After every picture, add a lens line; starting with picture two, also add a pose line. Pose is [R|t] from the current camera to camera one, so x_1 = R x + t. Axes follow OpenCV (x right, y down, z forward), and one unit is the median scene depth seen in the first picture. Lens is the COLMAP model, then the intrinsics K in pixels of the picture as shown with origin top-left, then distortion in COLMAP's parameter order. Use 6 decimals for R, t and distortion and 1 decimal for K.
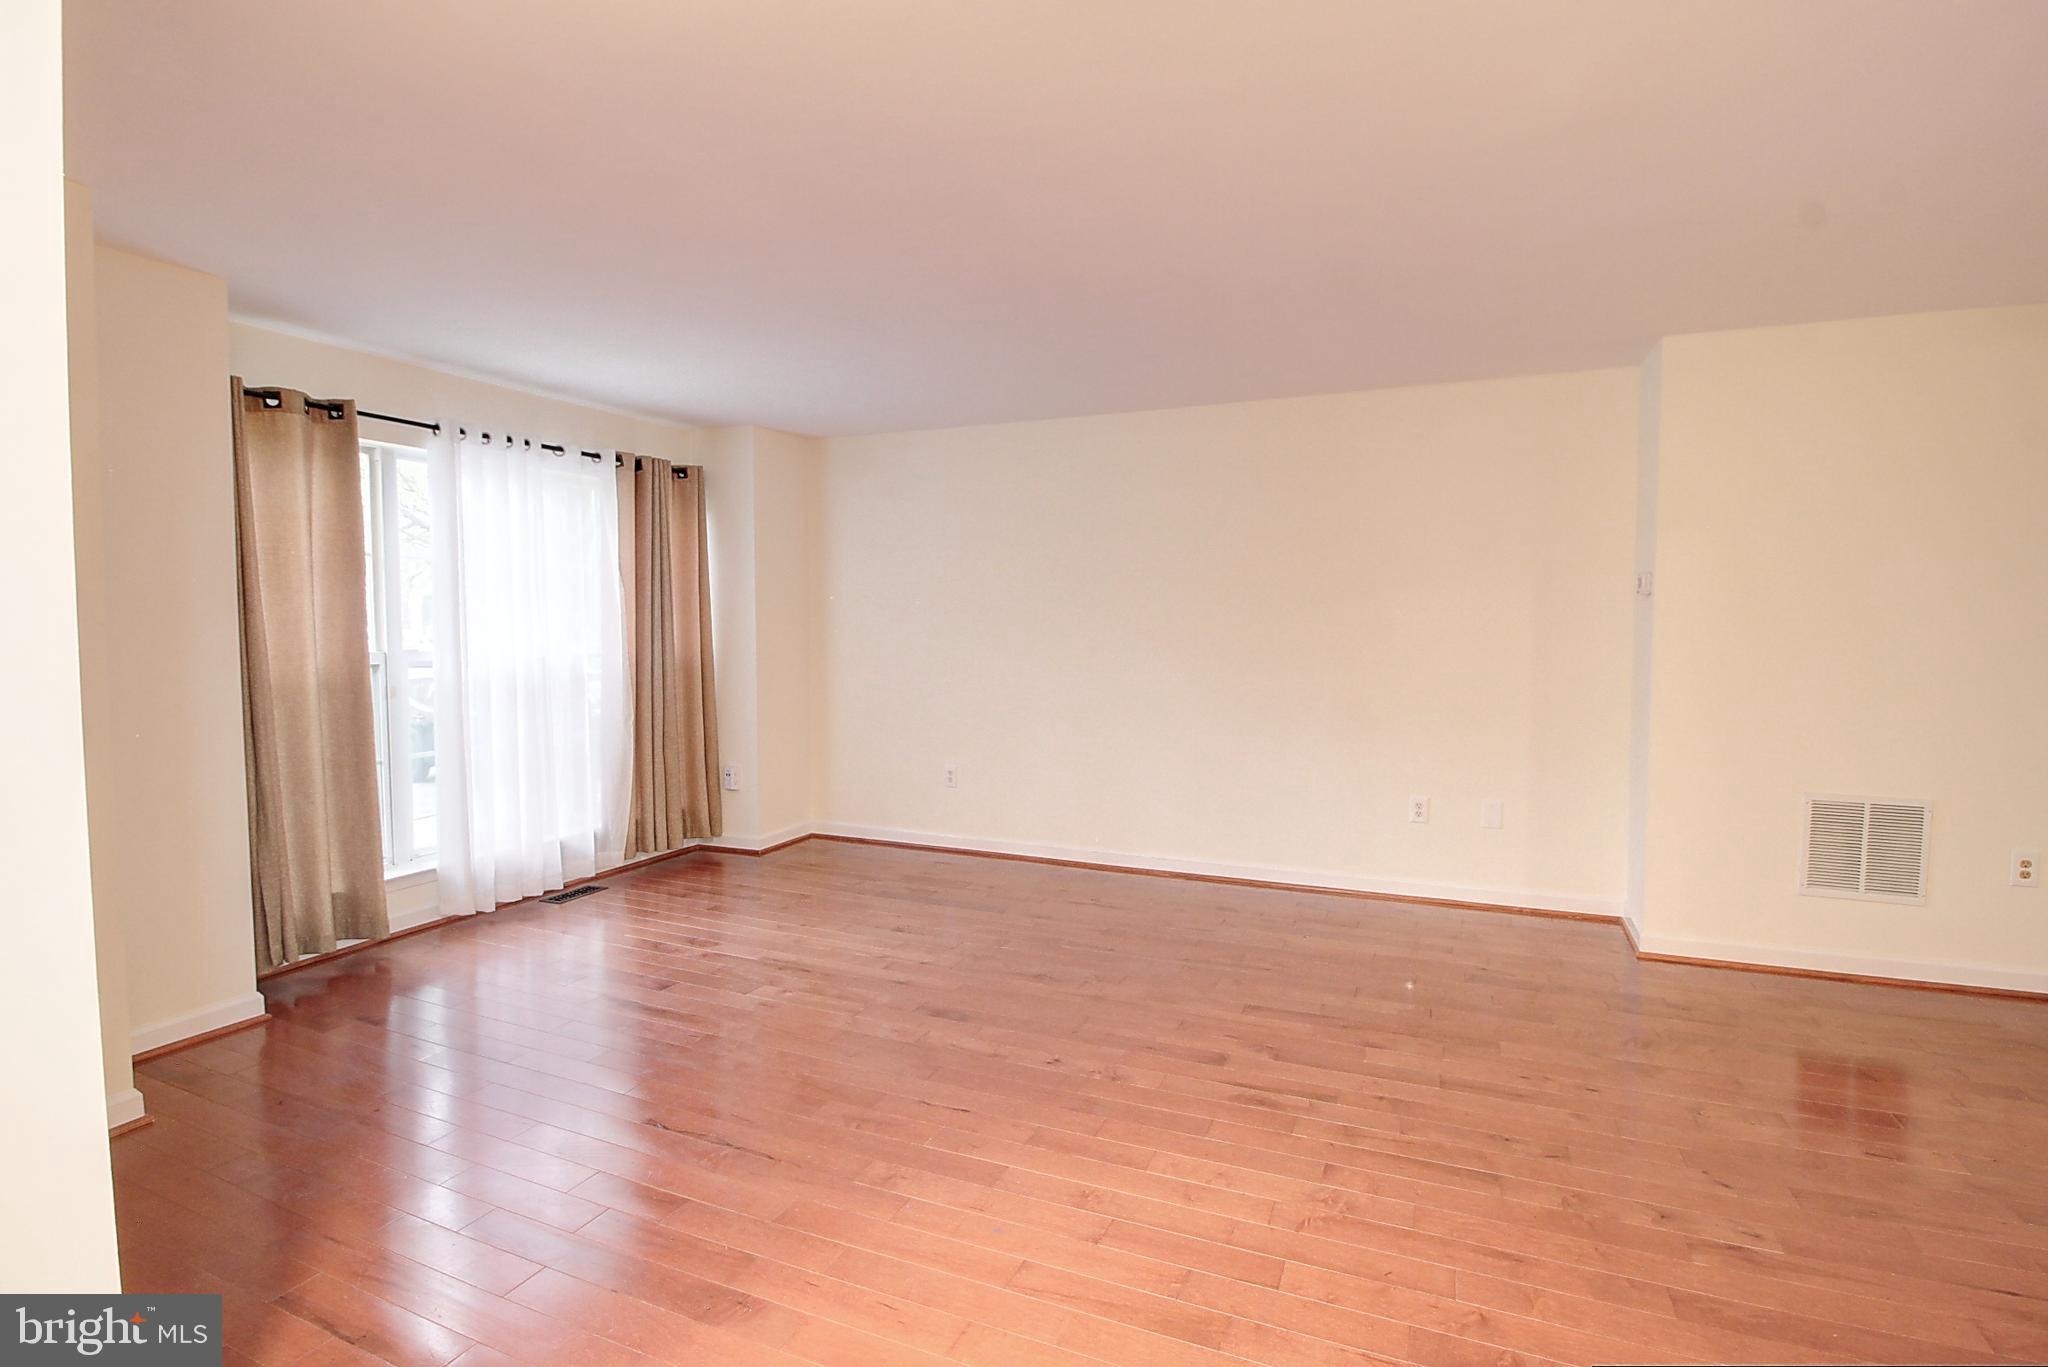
lens RADIAL K [[958.1, 0, 1045.2], [0, 958.1, 688.1], [0, 0, 1]] dist [-0.005009, -0.008402]
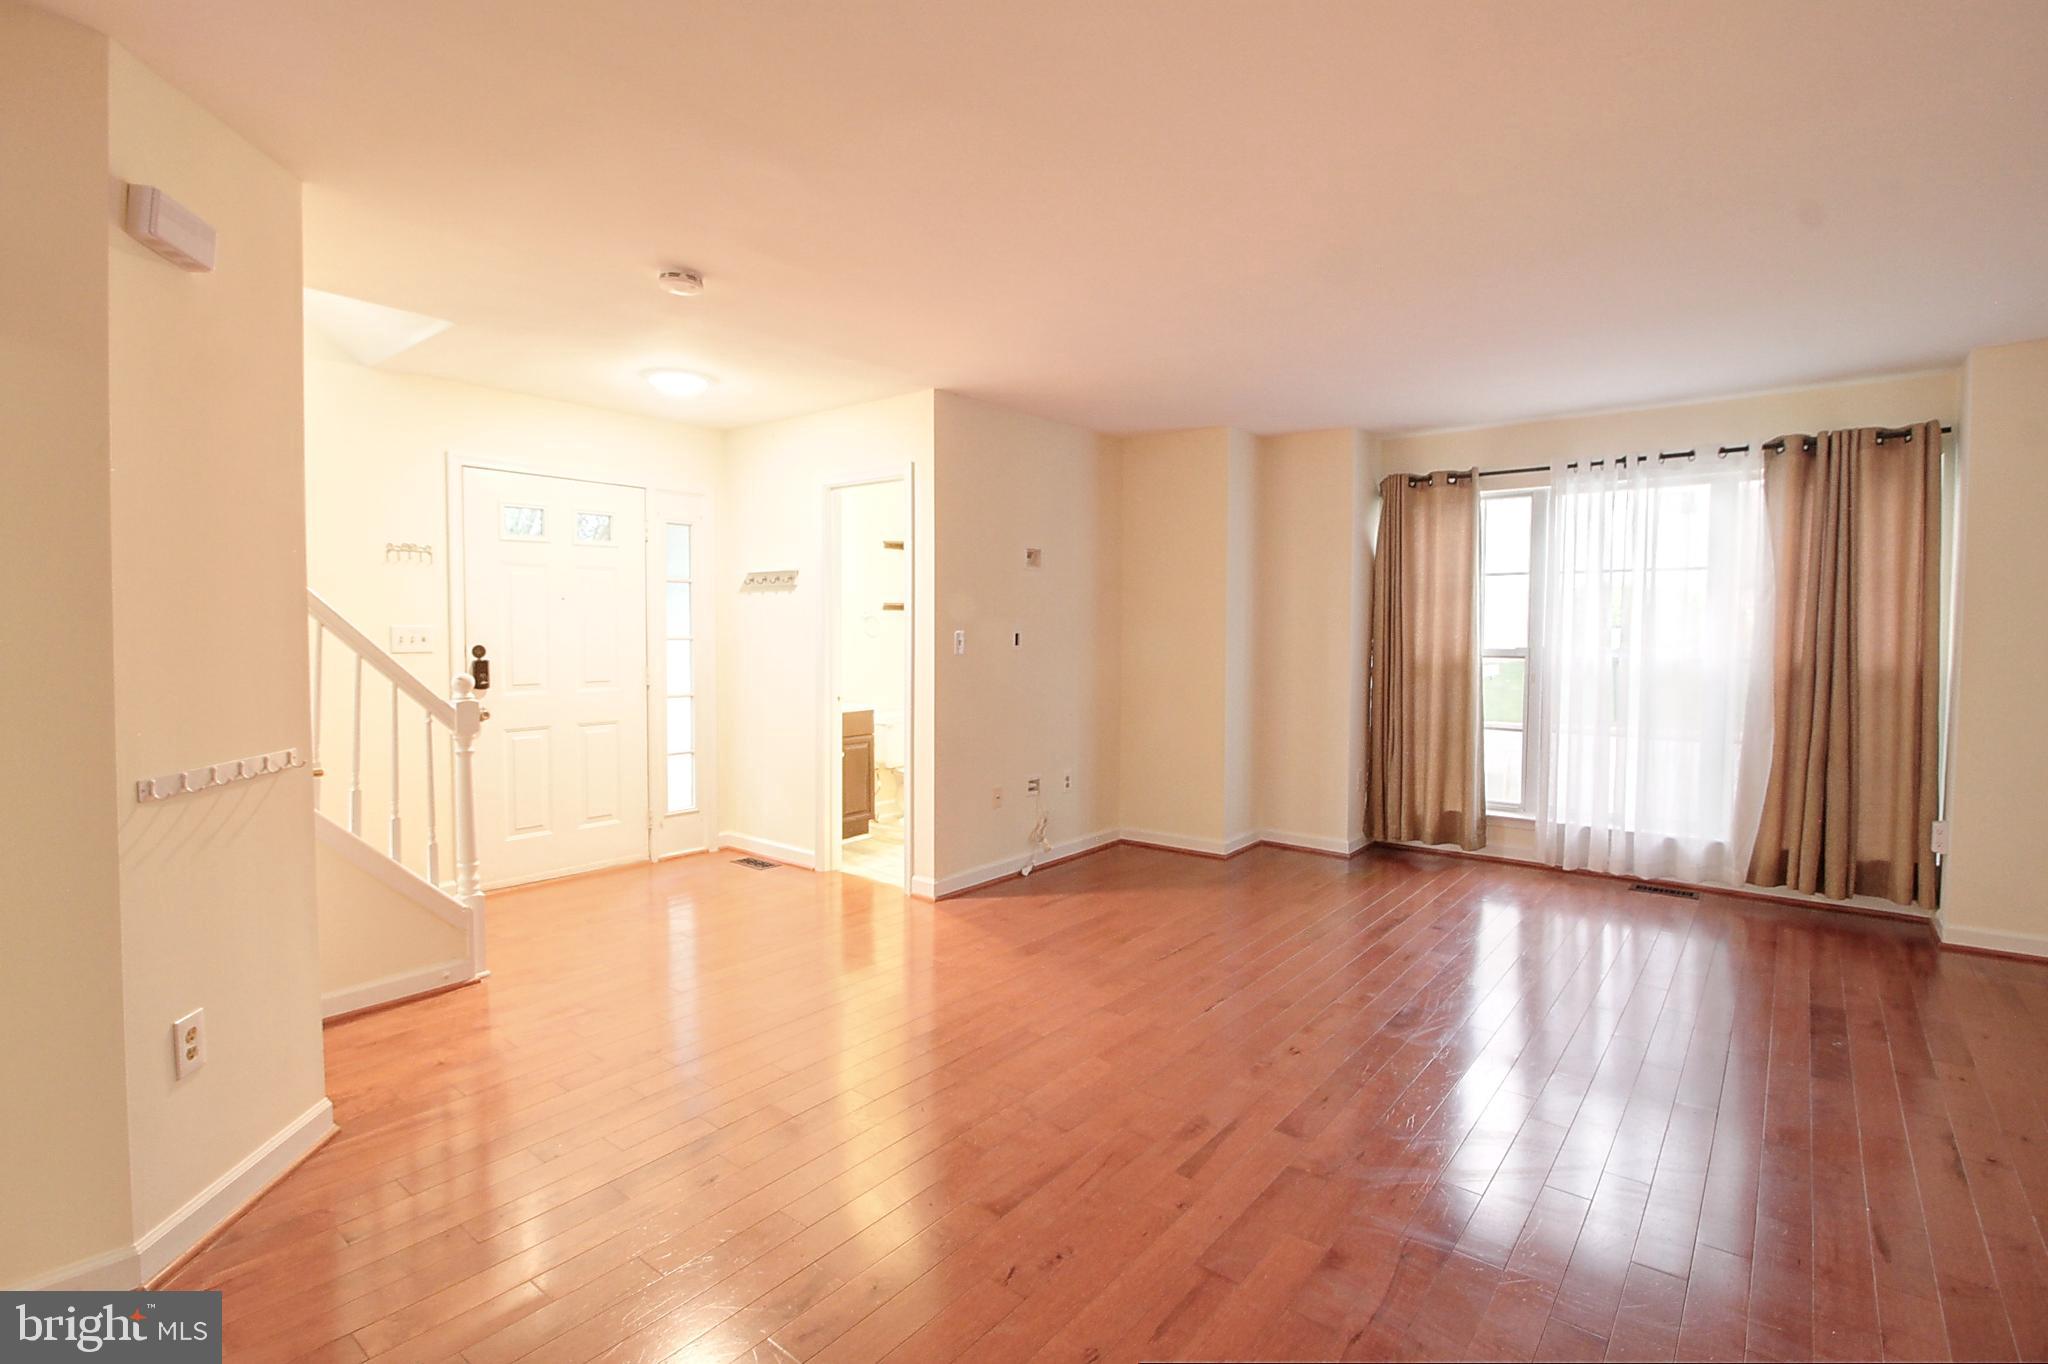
lens RADIAL K [[958.1, 0, 1027.8], [0, 958.1, 667.6], [0, 0, 1]] dist [-0.005009, -0.008402]
pose [[-0.275966, 0.038502, -0.960396, 0.838128], [-0.075066, 0.995282, 0.061471, -0.043087], [0.958232, 0.089057, -0.271774, 0.780043]]
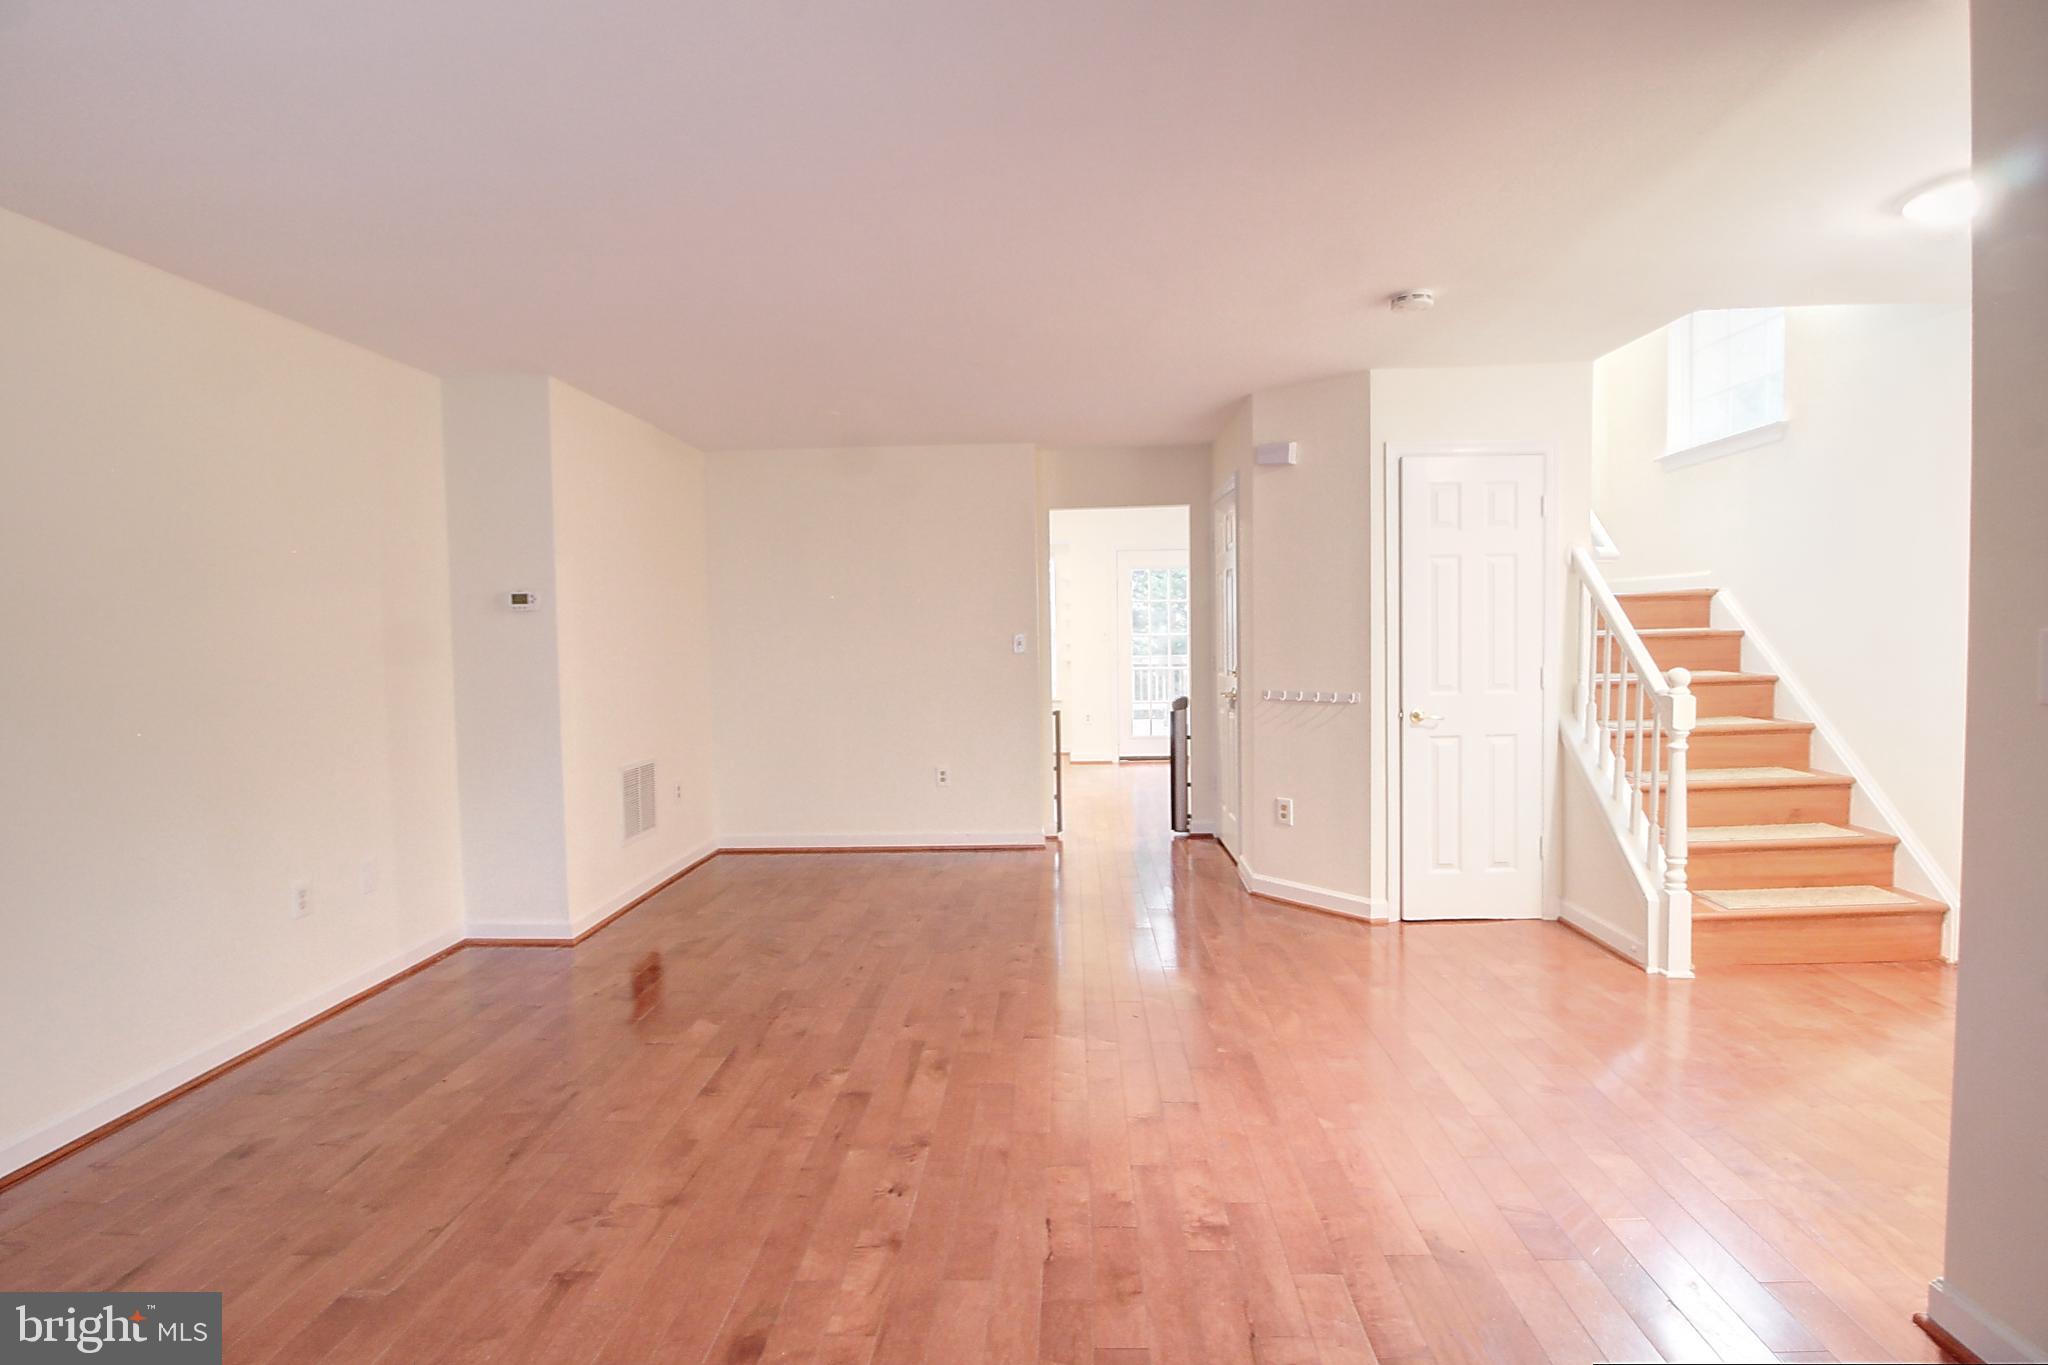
lens RADIAL K [[958.1, 0, 1037.4], [0, 958.1, 681.2], [0, 0, 1]] dist [-0.005009, -0.008402]
pose [[-0.359770, -0.043690, 0.932018, -0.598014], [0.080279, 0.993749, 0.077573, -0.060705], [-0.929581, 0.102729, -0.354014, 0.908428]]
